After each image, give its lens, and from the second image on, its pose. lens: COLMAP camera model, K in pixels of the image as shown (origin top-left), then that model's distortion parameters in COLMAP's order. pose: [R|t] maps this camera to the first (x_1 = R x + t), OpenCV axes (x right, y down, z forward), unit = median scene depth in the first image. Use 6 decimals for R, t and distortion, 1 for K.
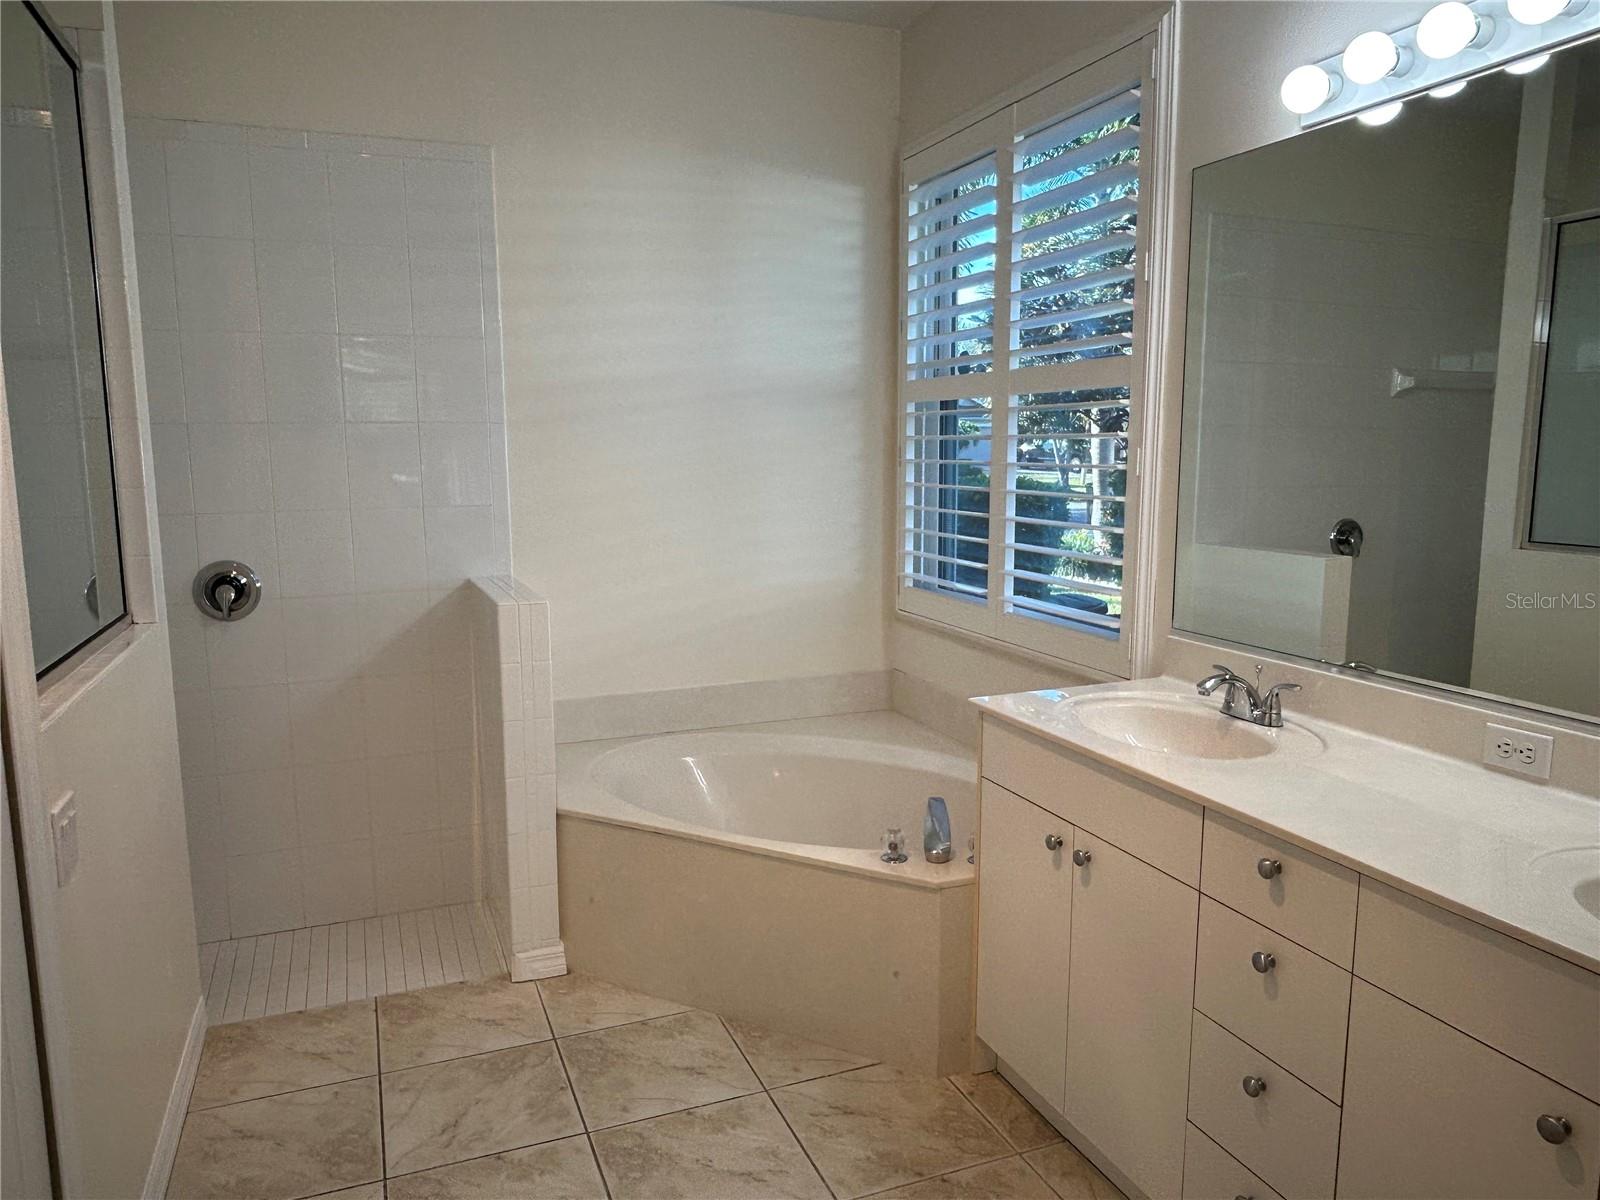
lens RADIAL K [[1091.7, 0, 794.6], [0, 1091.7, 602.3], [0, 0, 1]] dist [0.053953, -0.123889]
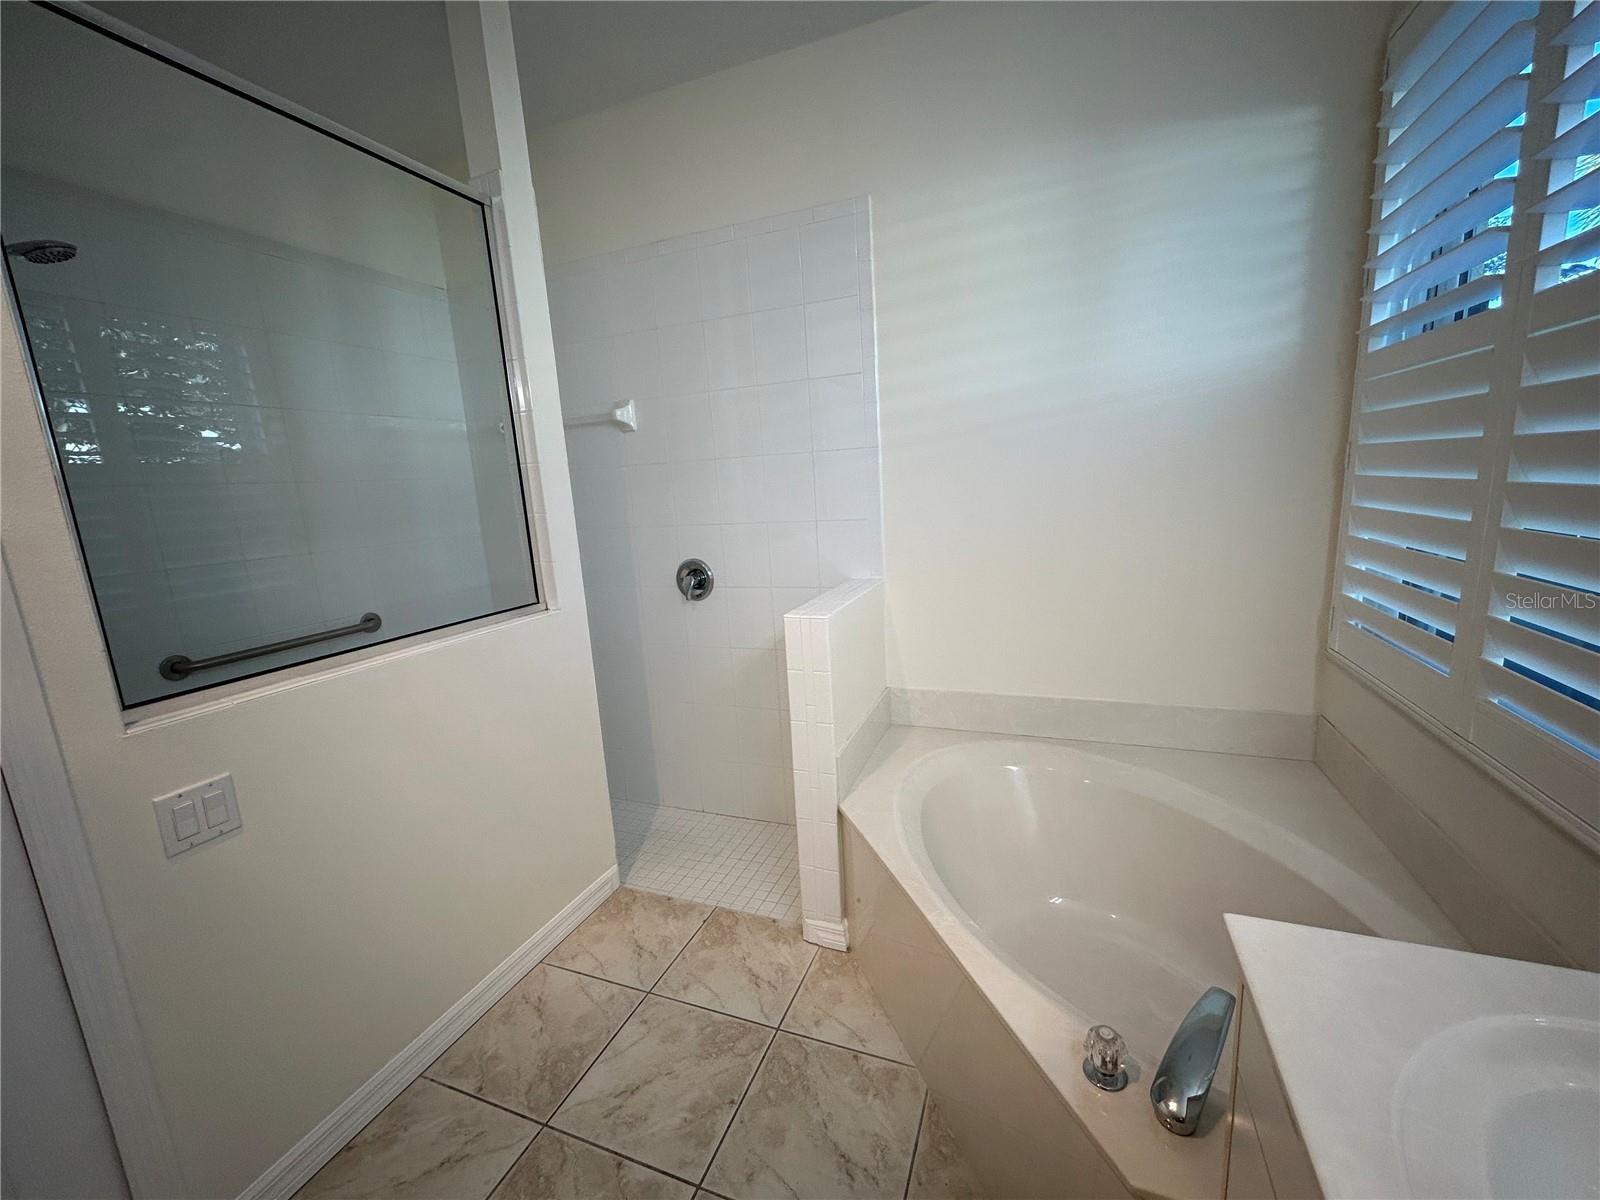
lens RADIAL K [[642.6, 0, 806.8], [0, 642.6, 599.0], [0, 0, 1]] dist [-0.001960, 0.000182]
pose [[0.729584, 0.089644, -0.677991, 0.186208], [-0.045435, 0.995535, 0.082737, -0.071543], [0.682380, -0.029559, 0.730399, 0.567564]]
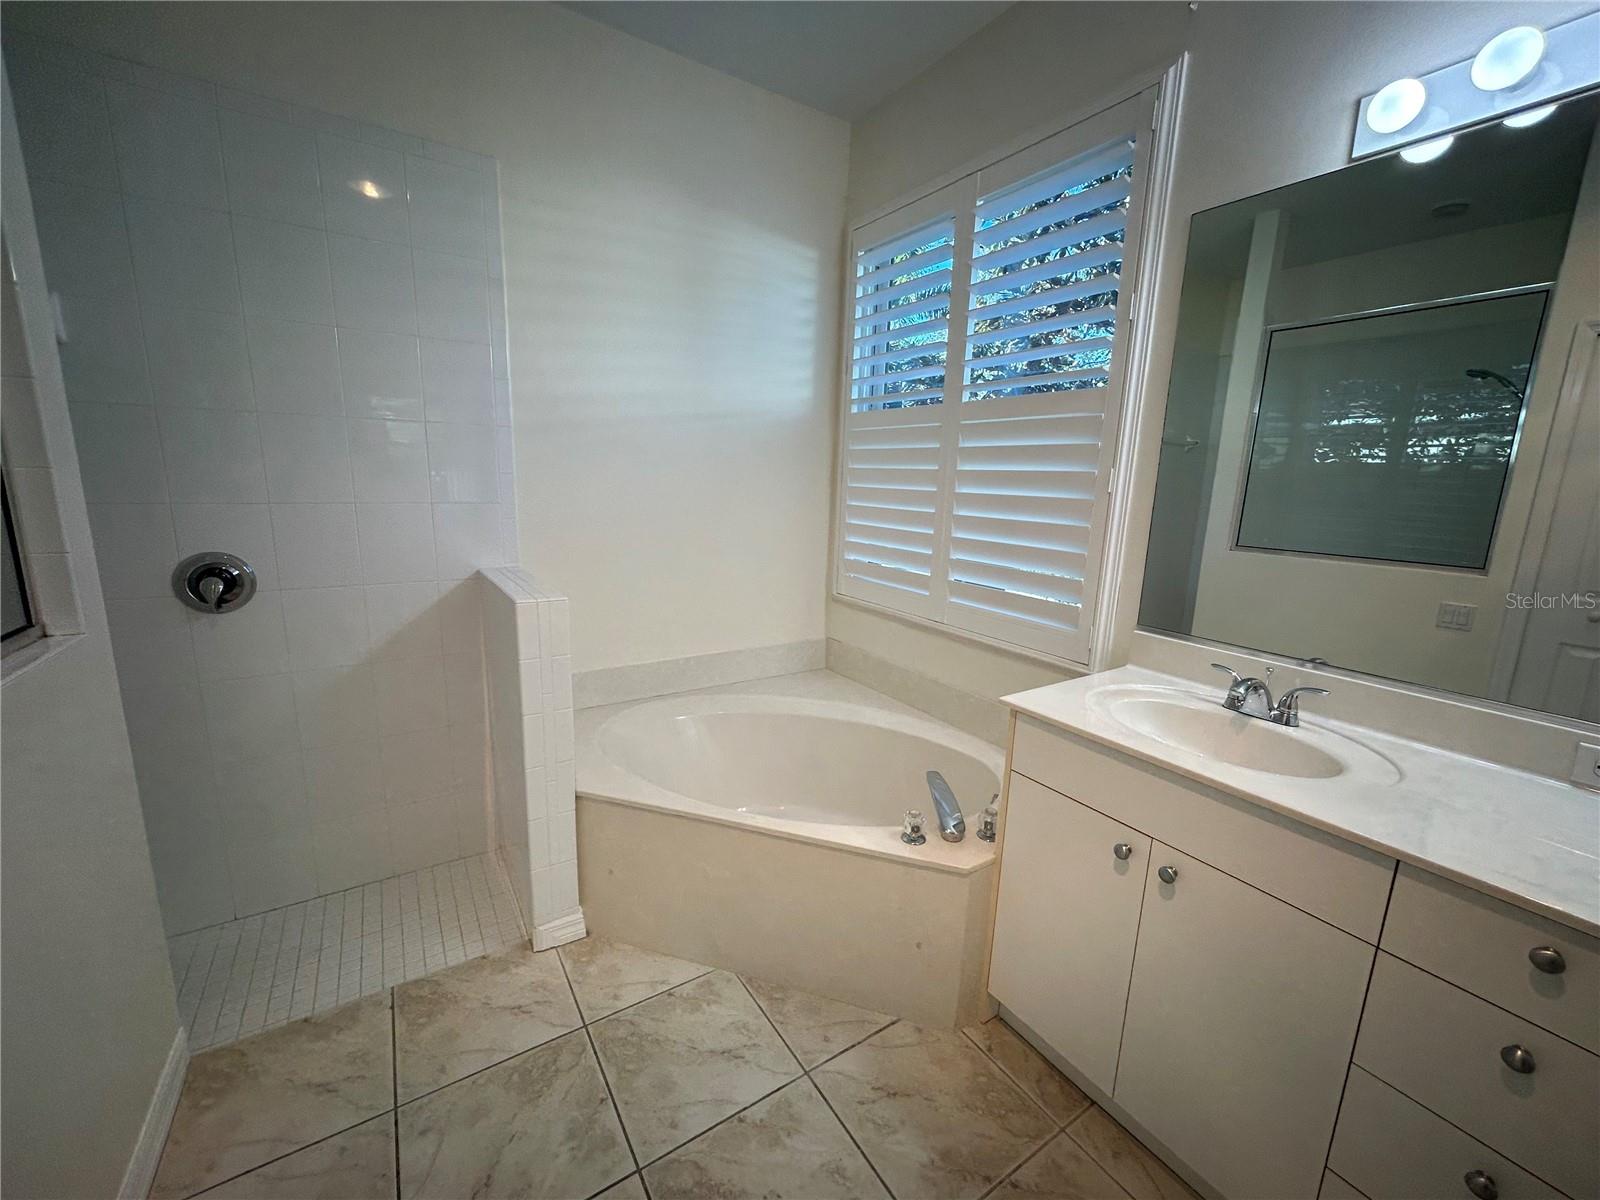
lens RADIAL K [[641.6, 0, 805.5], [0, 641.6, 599.8], [0, 0, 1]] dist [-0.001884, -0.000146]
pose [[0.979136, -0.002737, 0.203190, -0.135484], [-0.007706, 0.998690, 0.050589, -0.032792], [-0.203062, -0.051099, 0.977832, 0.385980]]
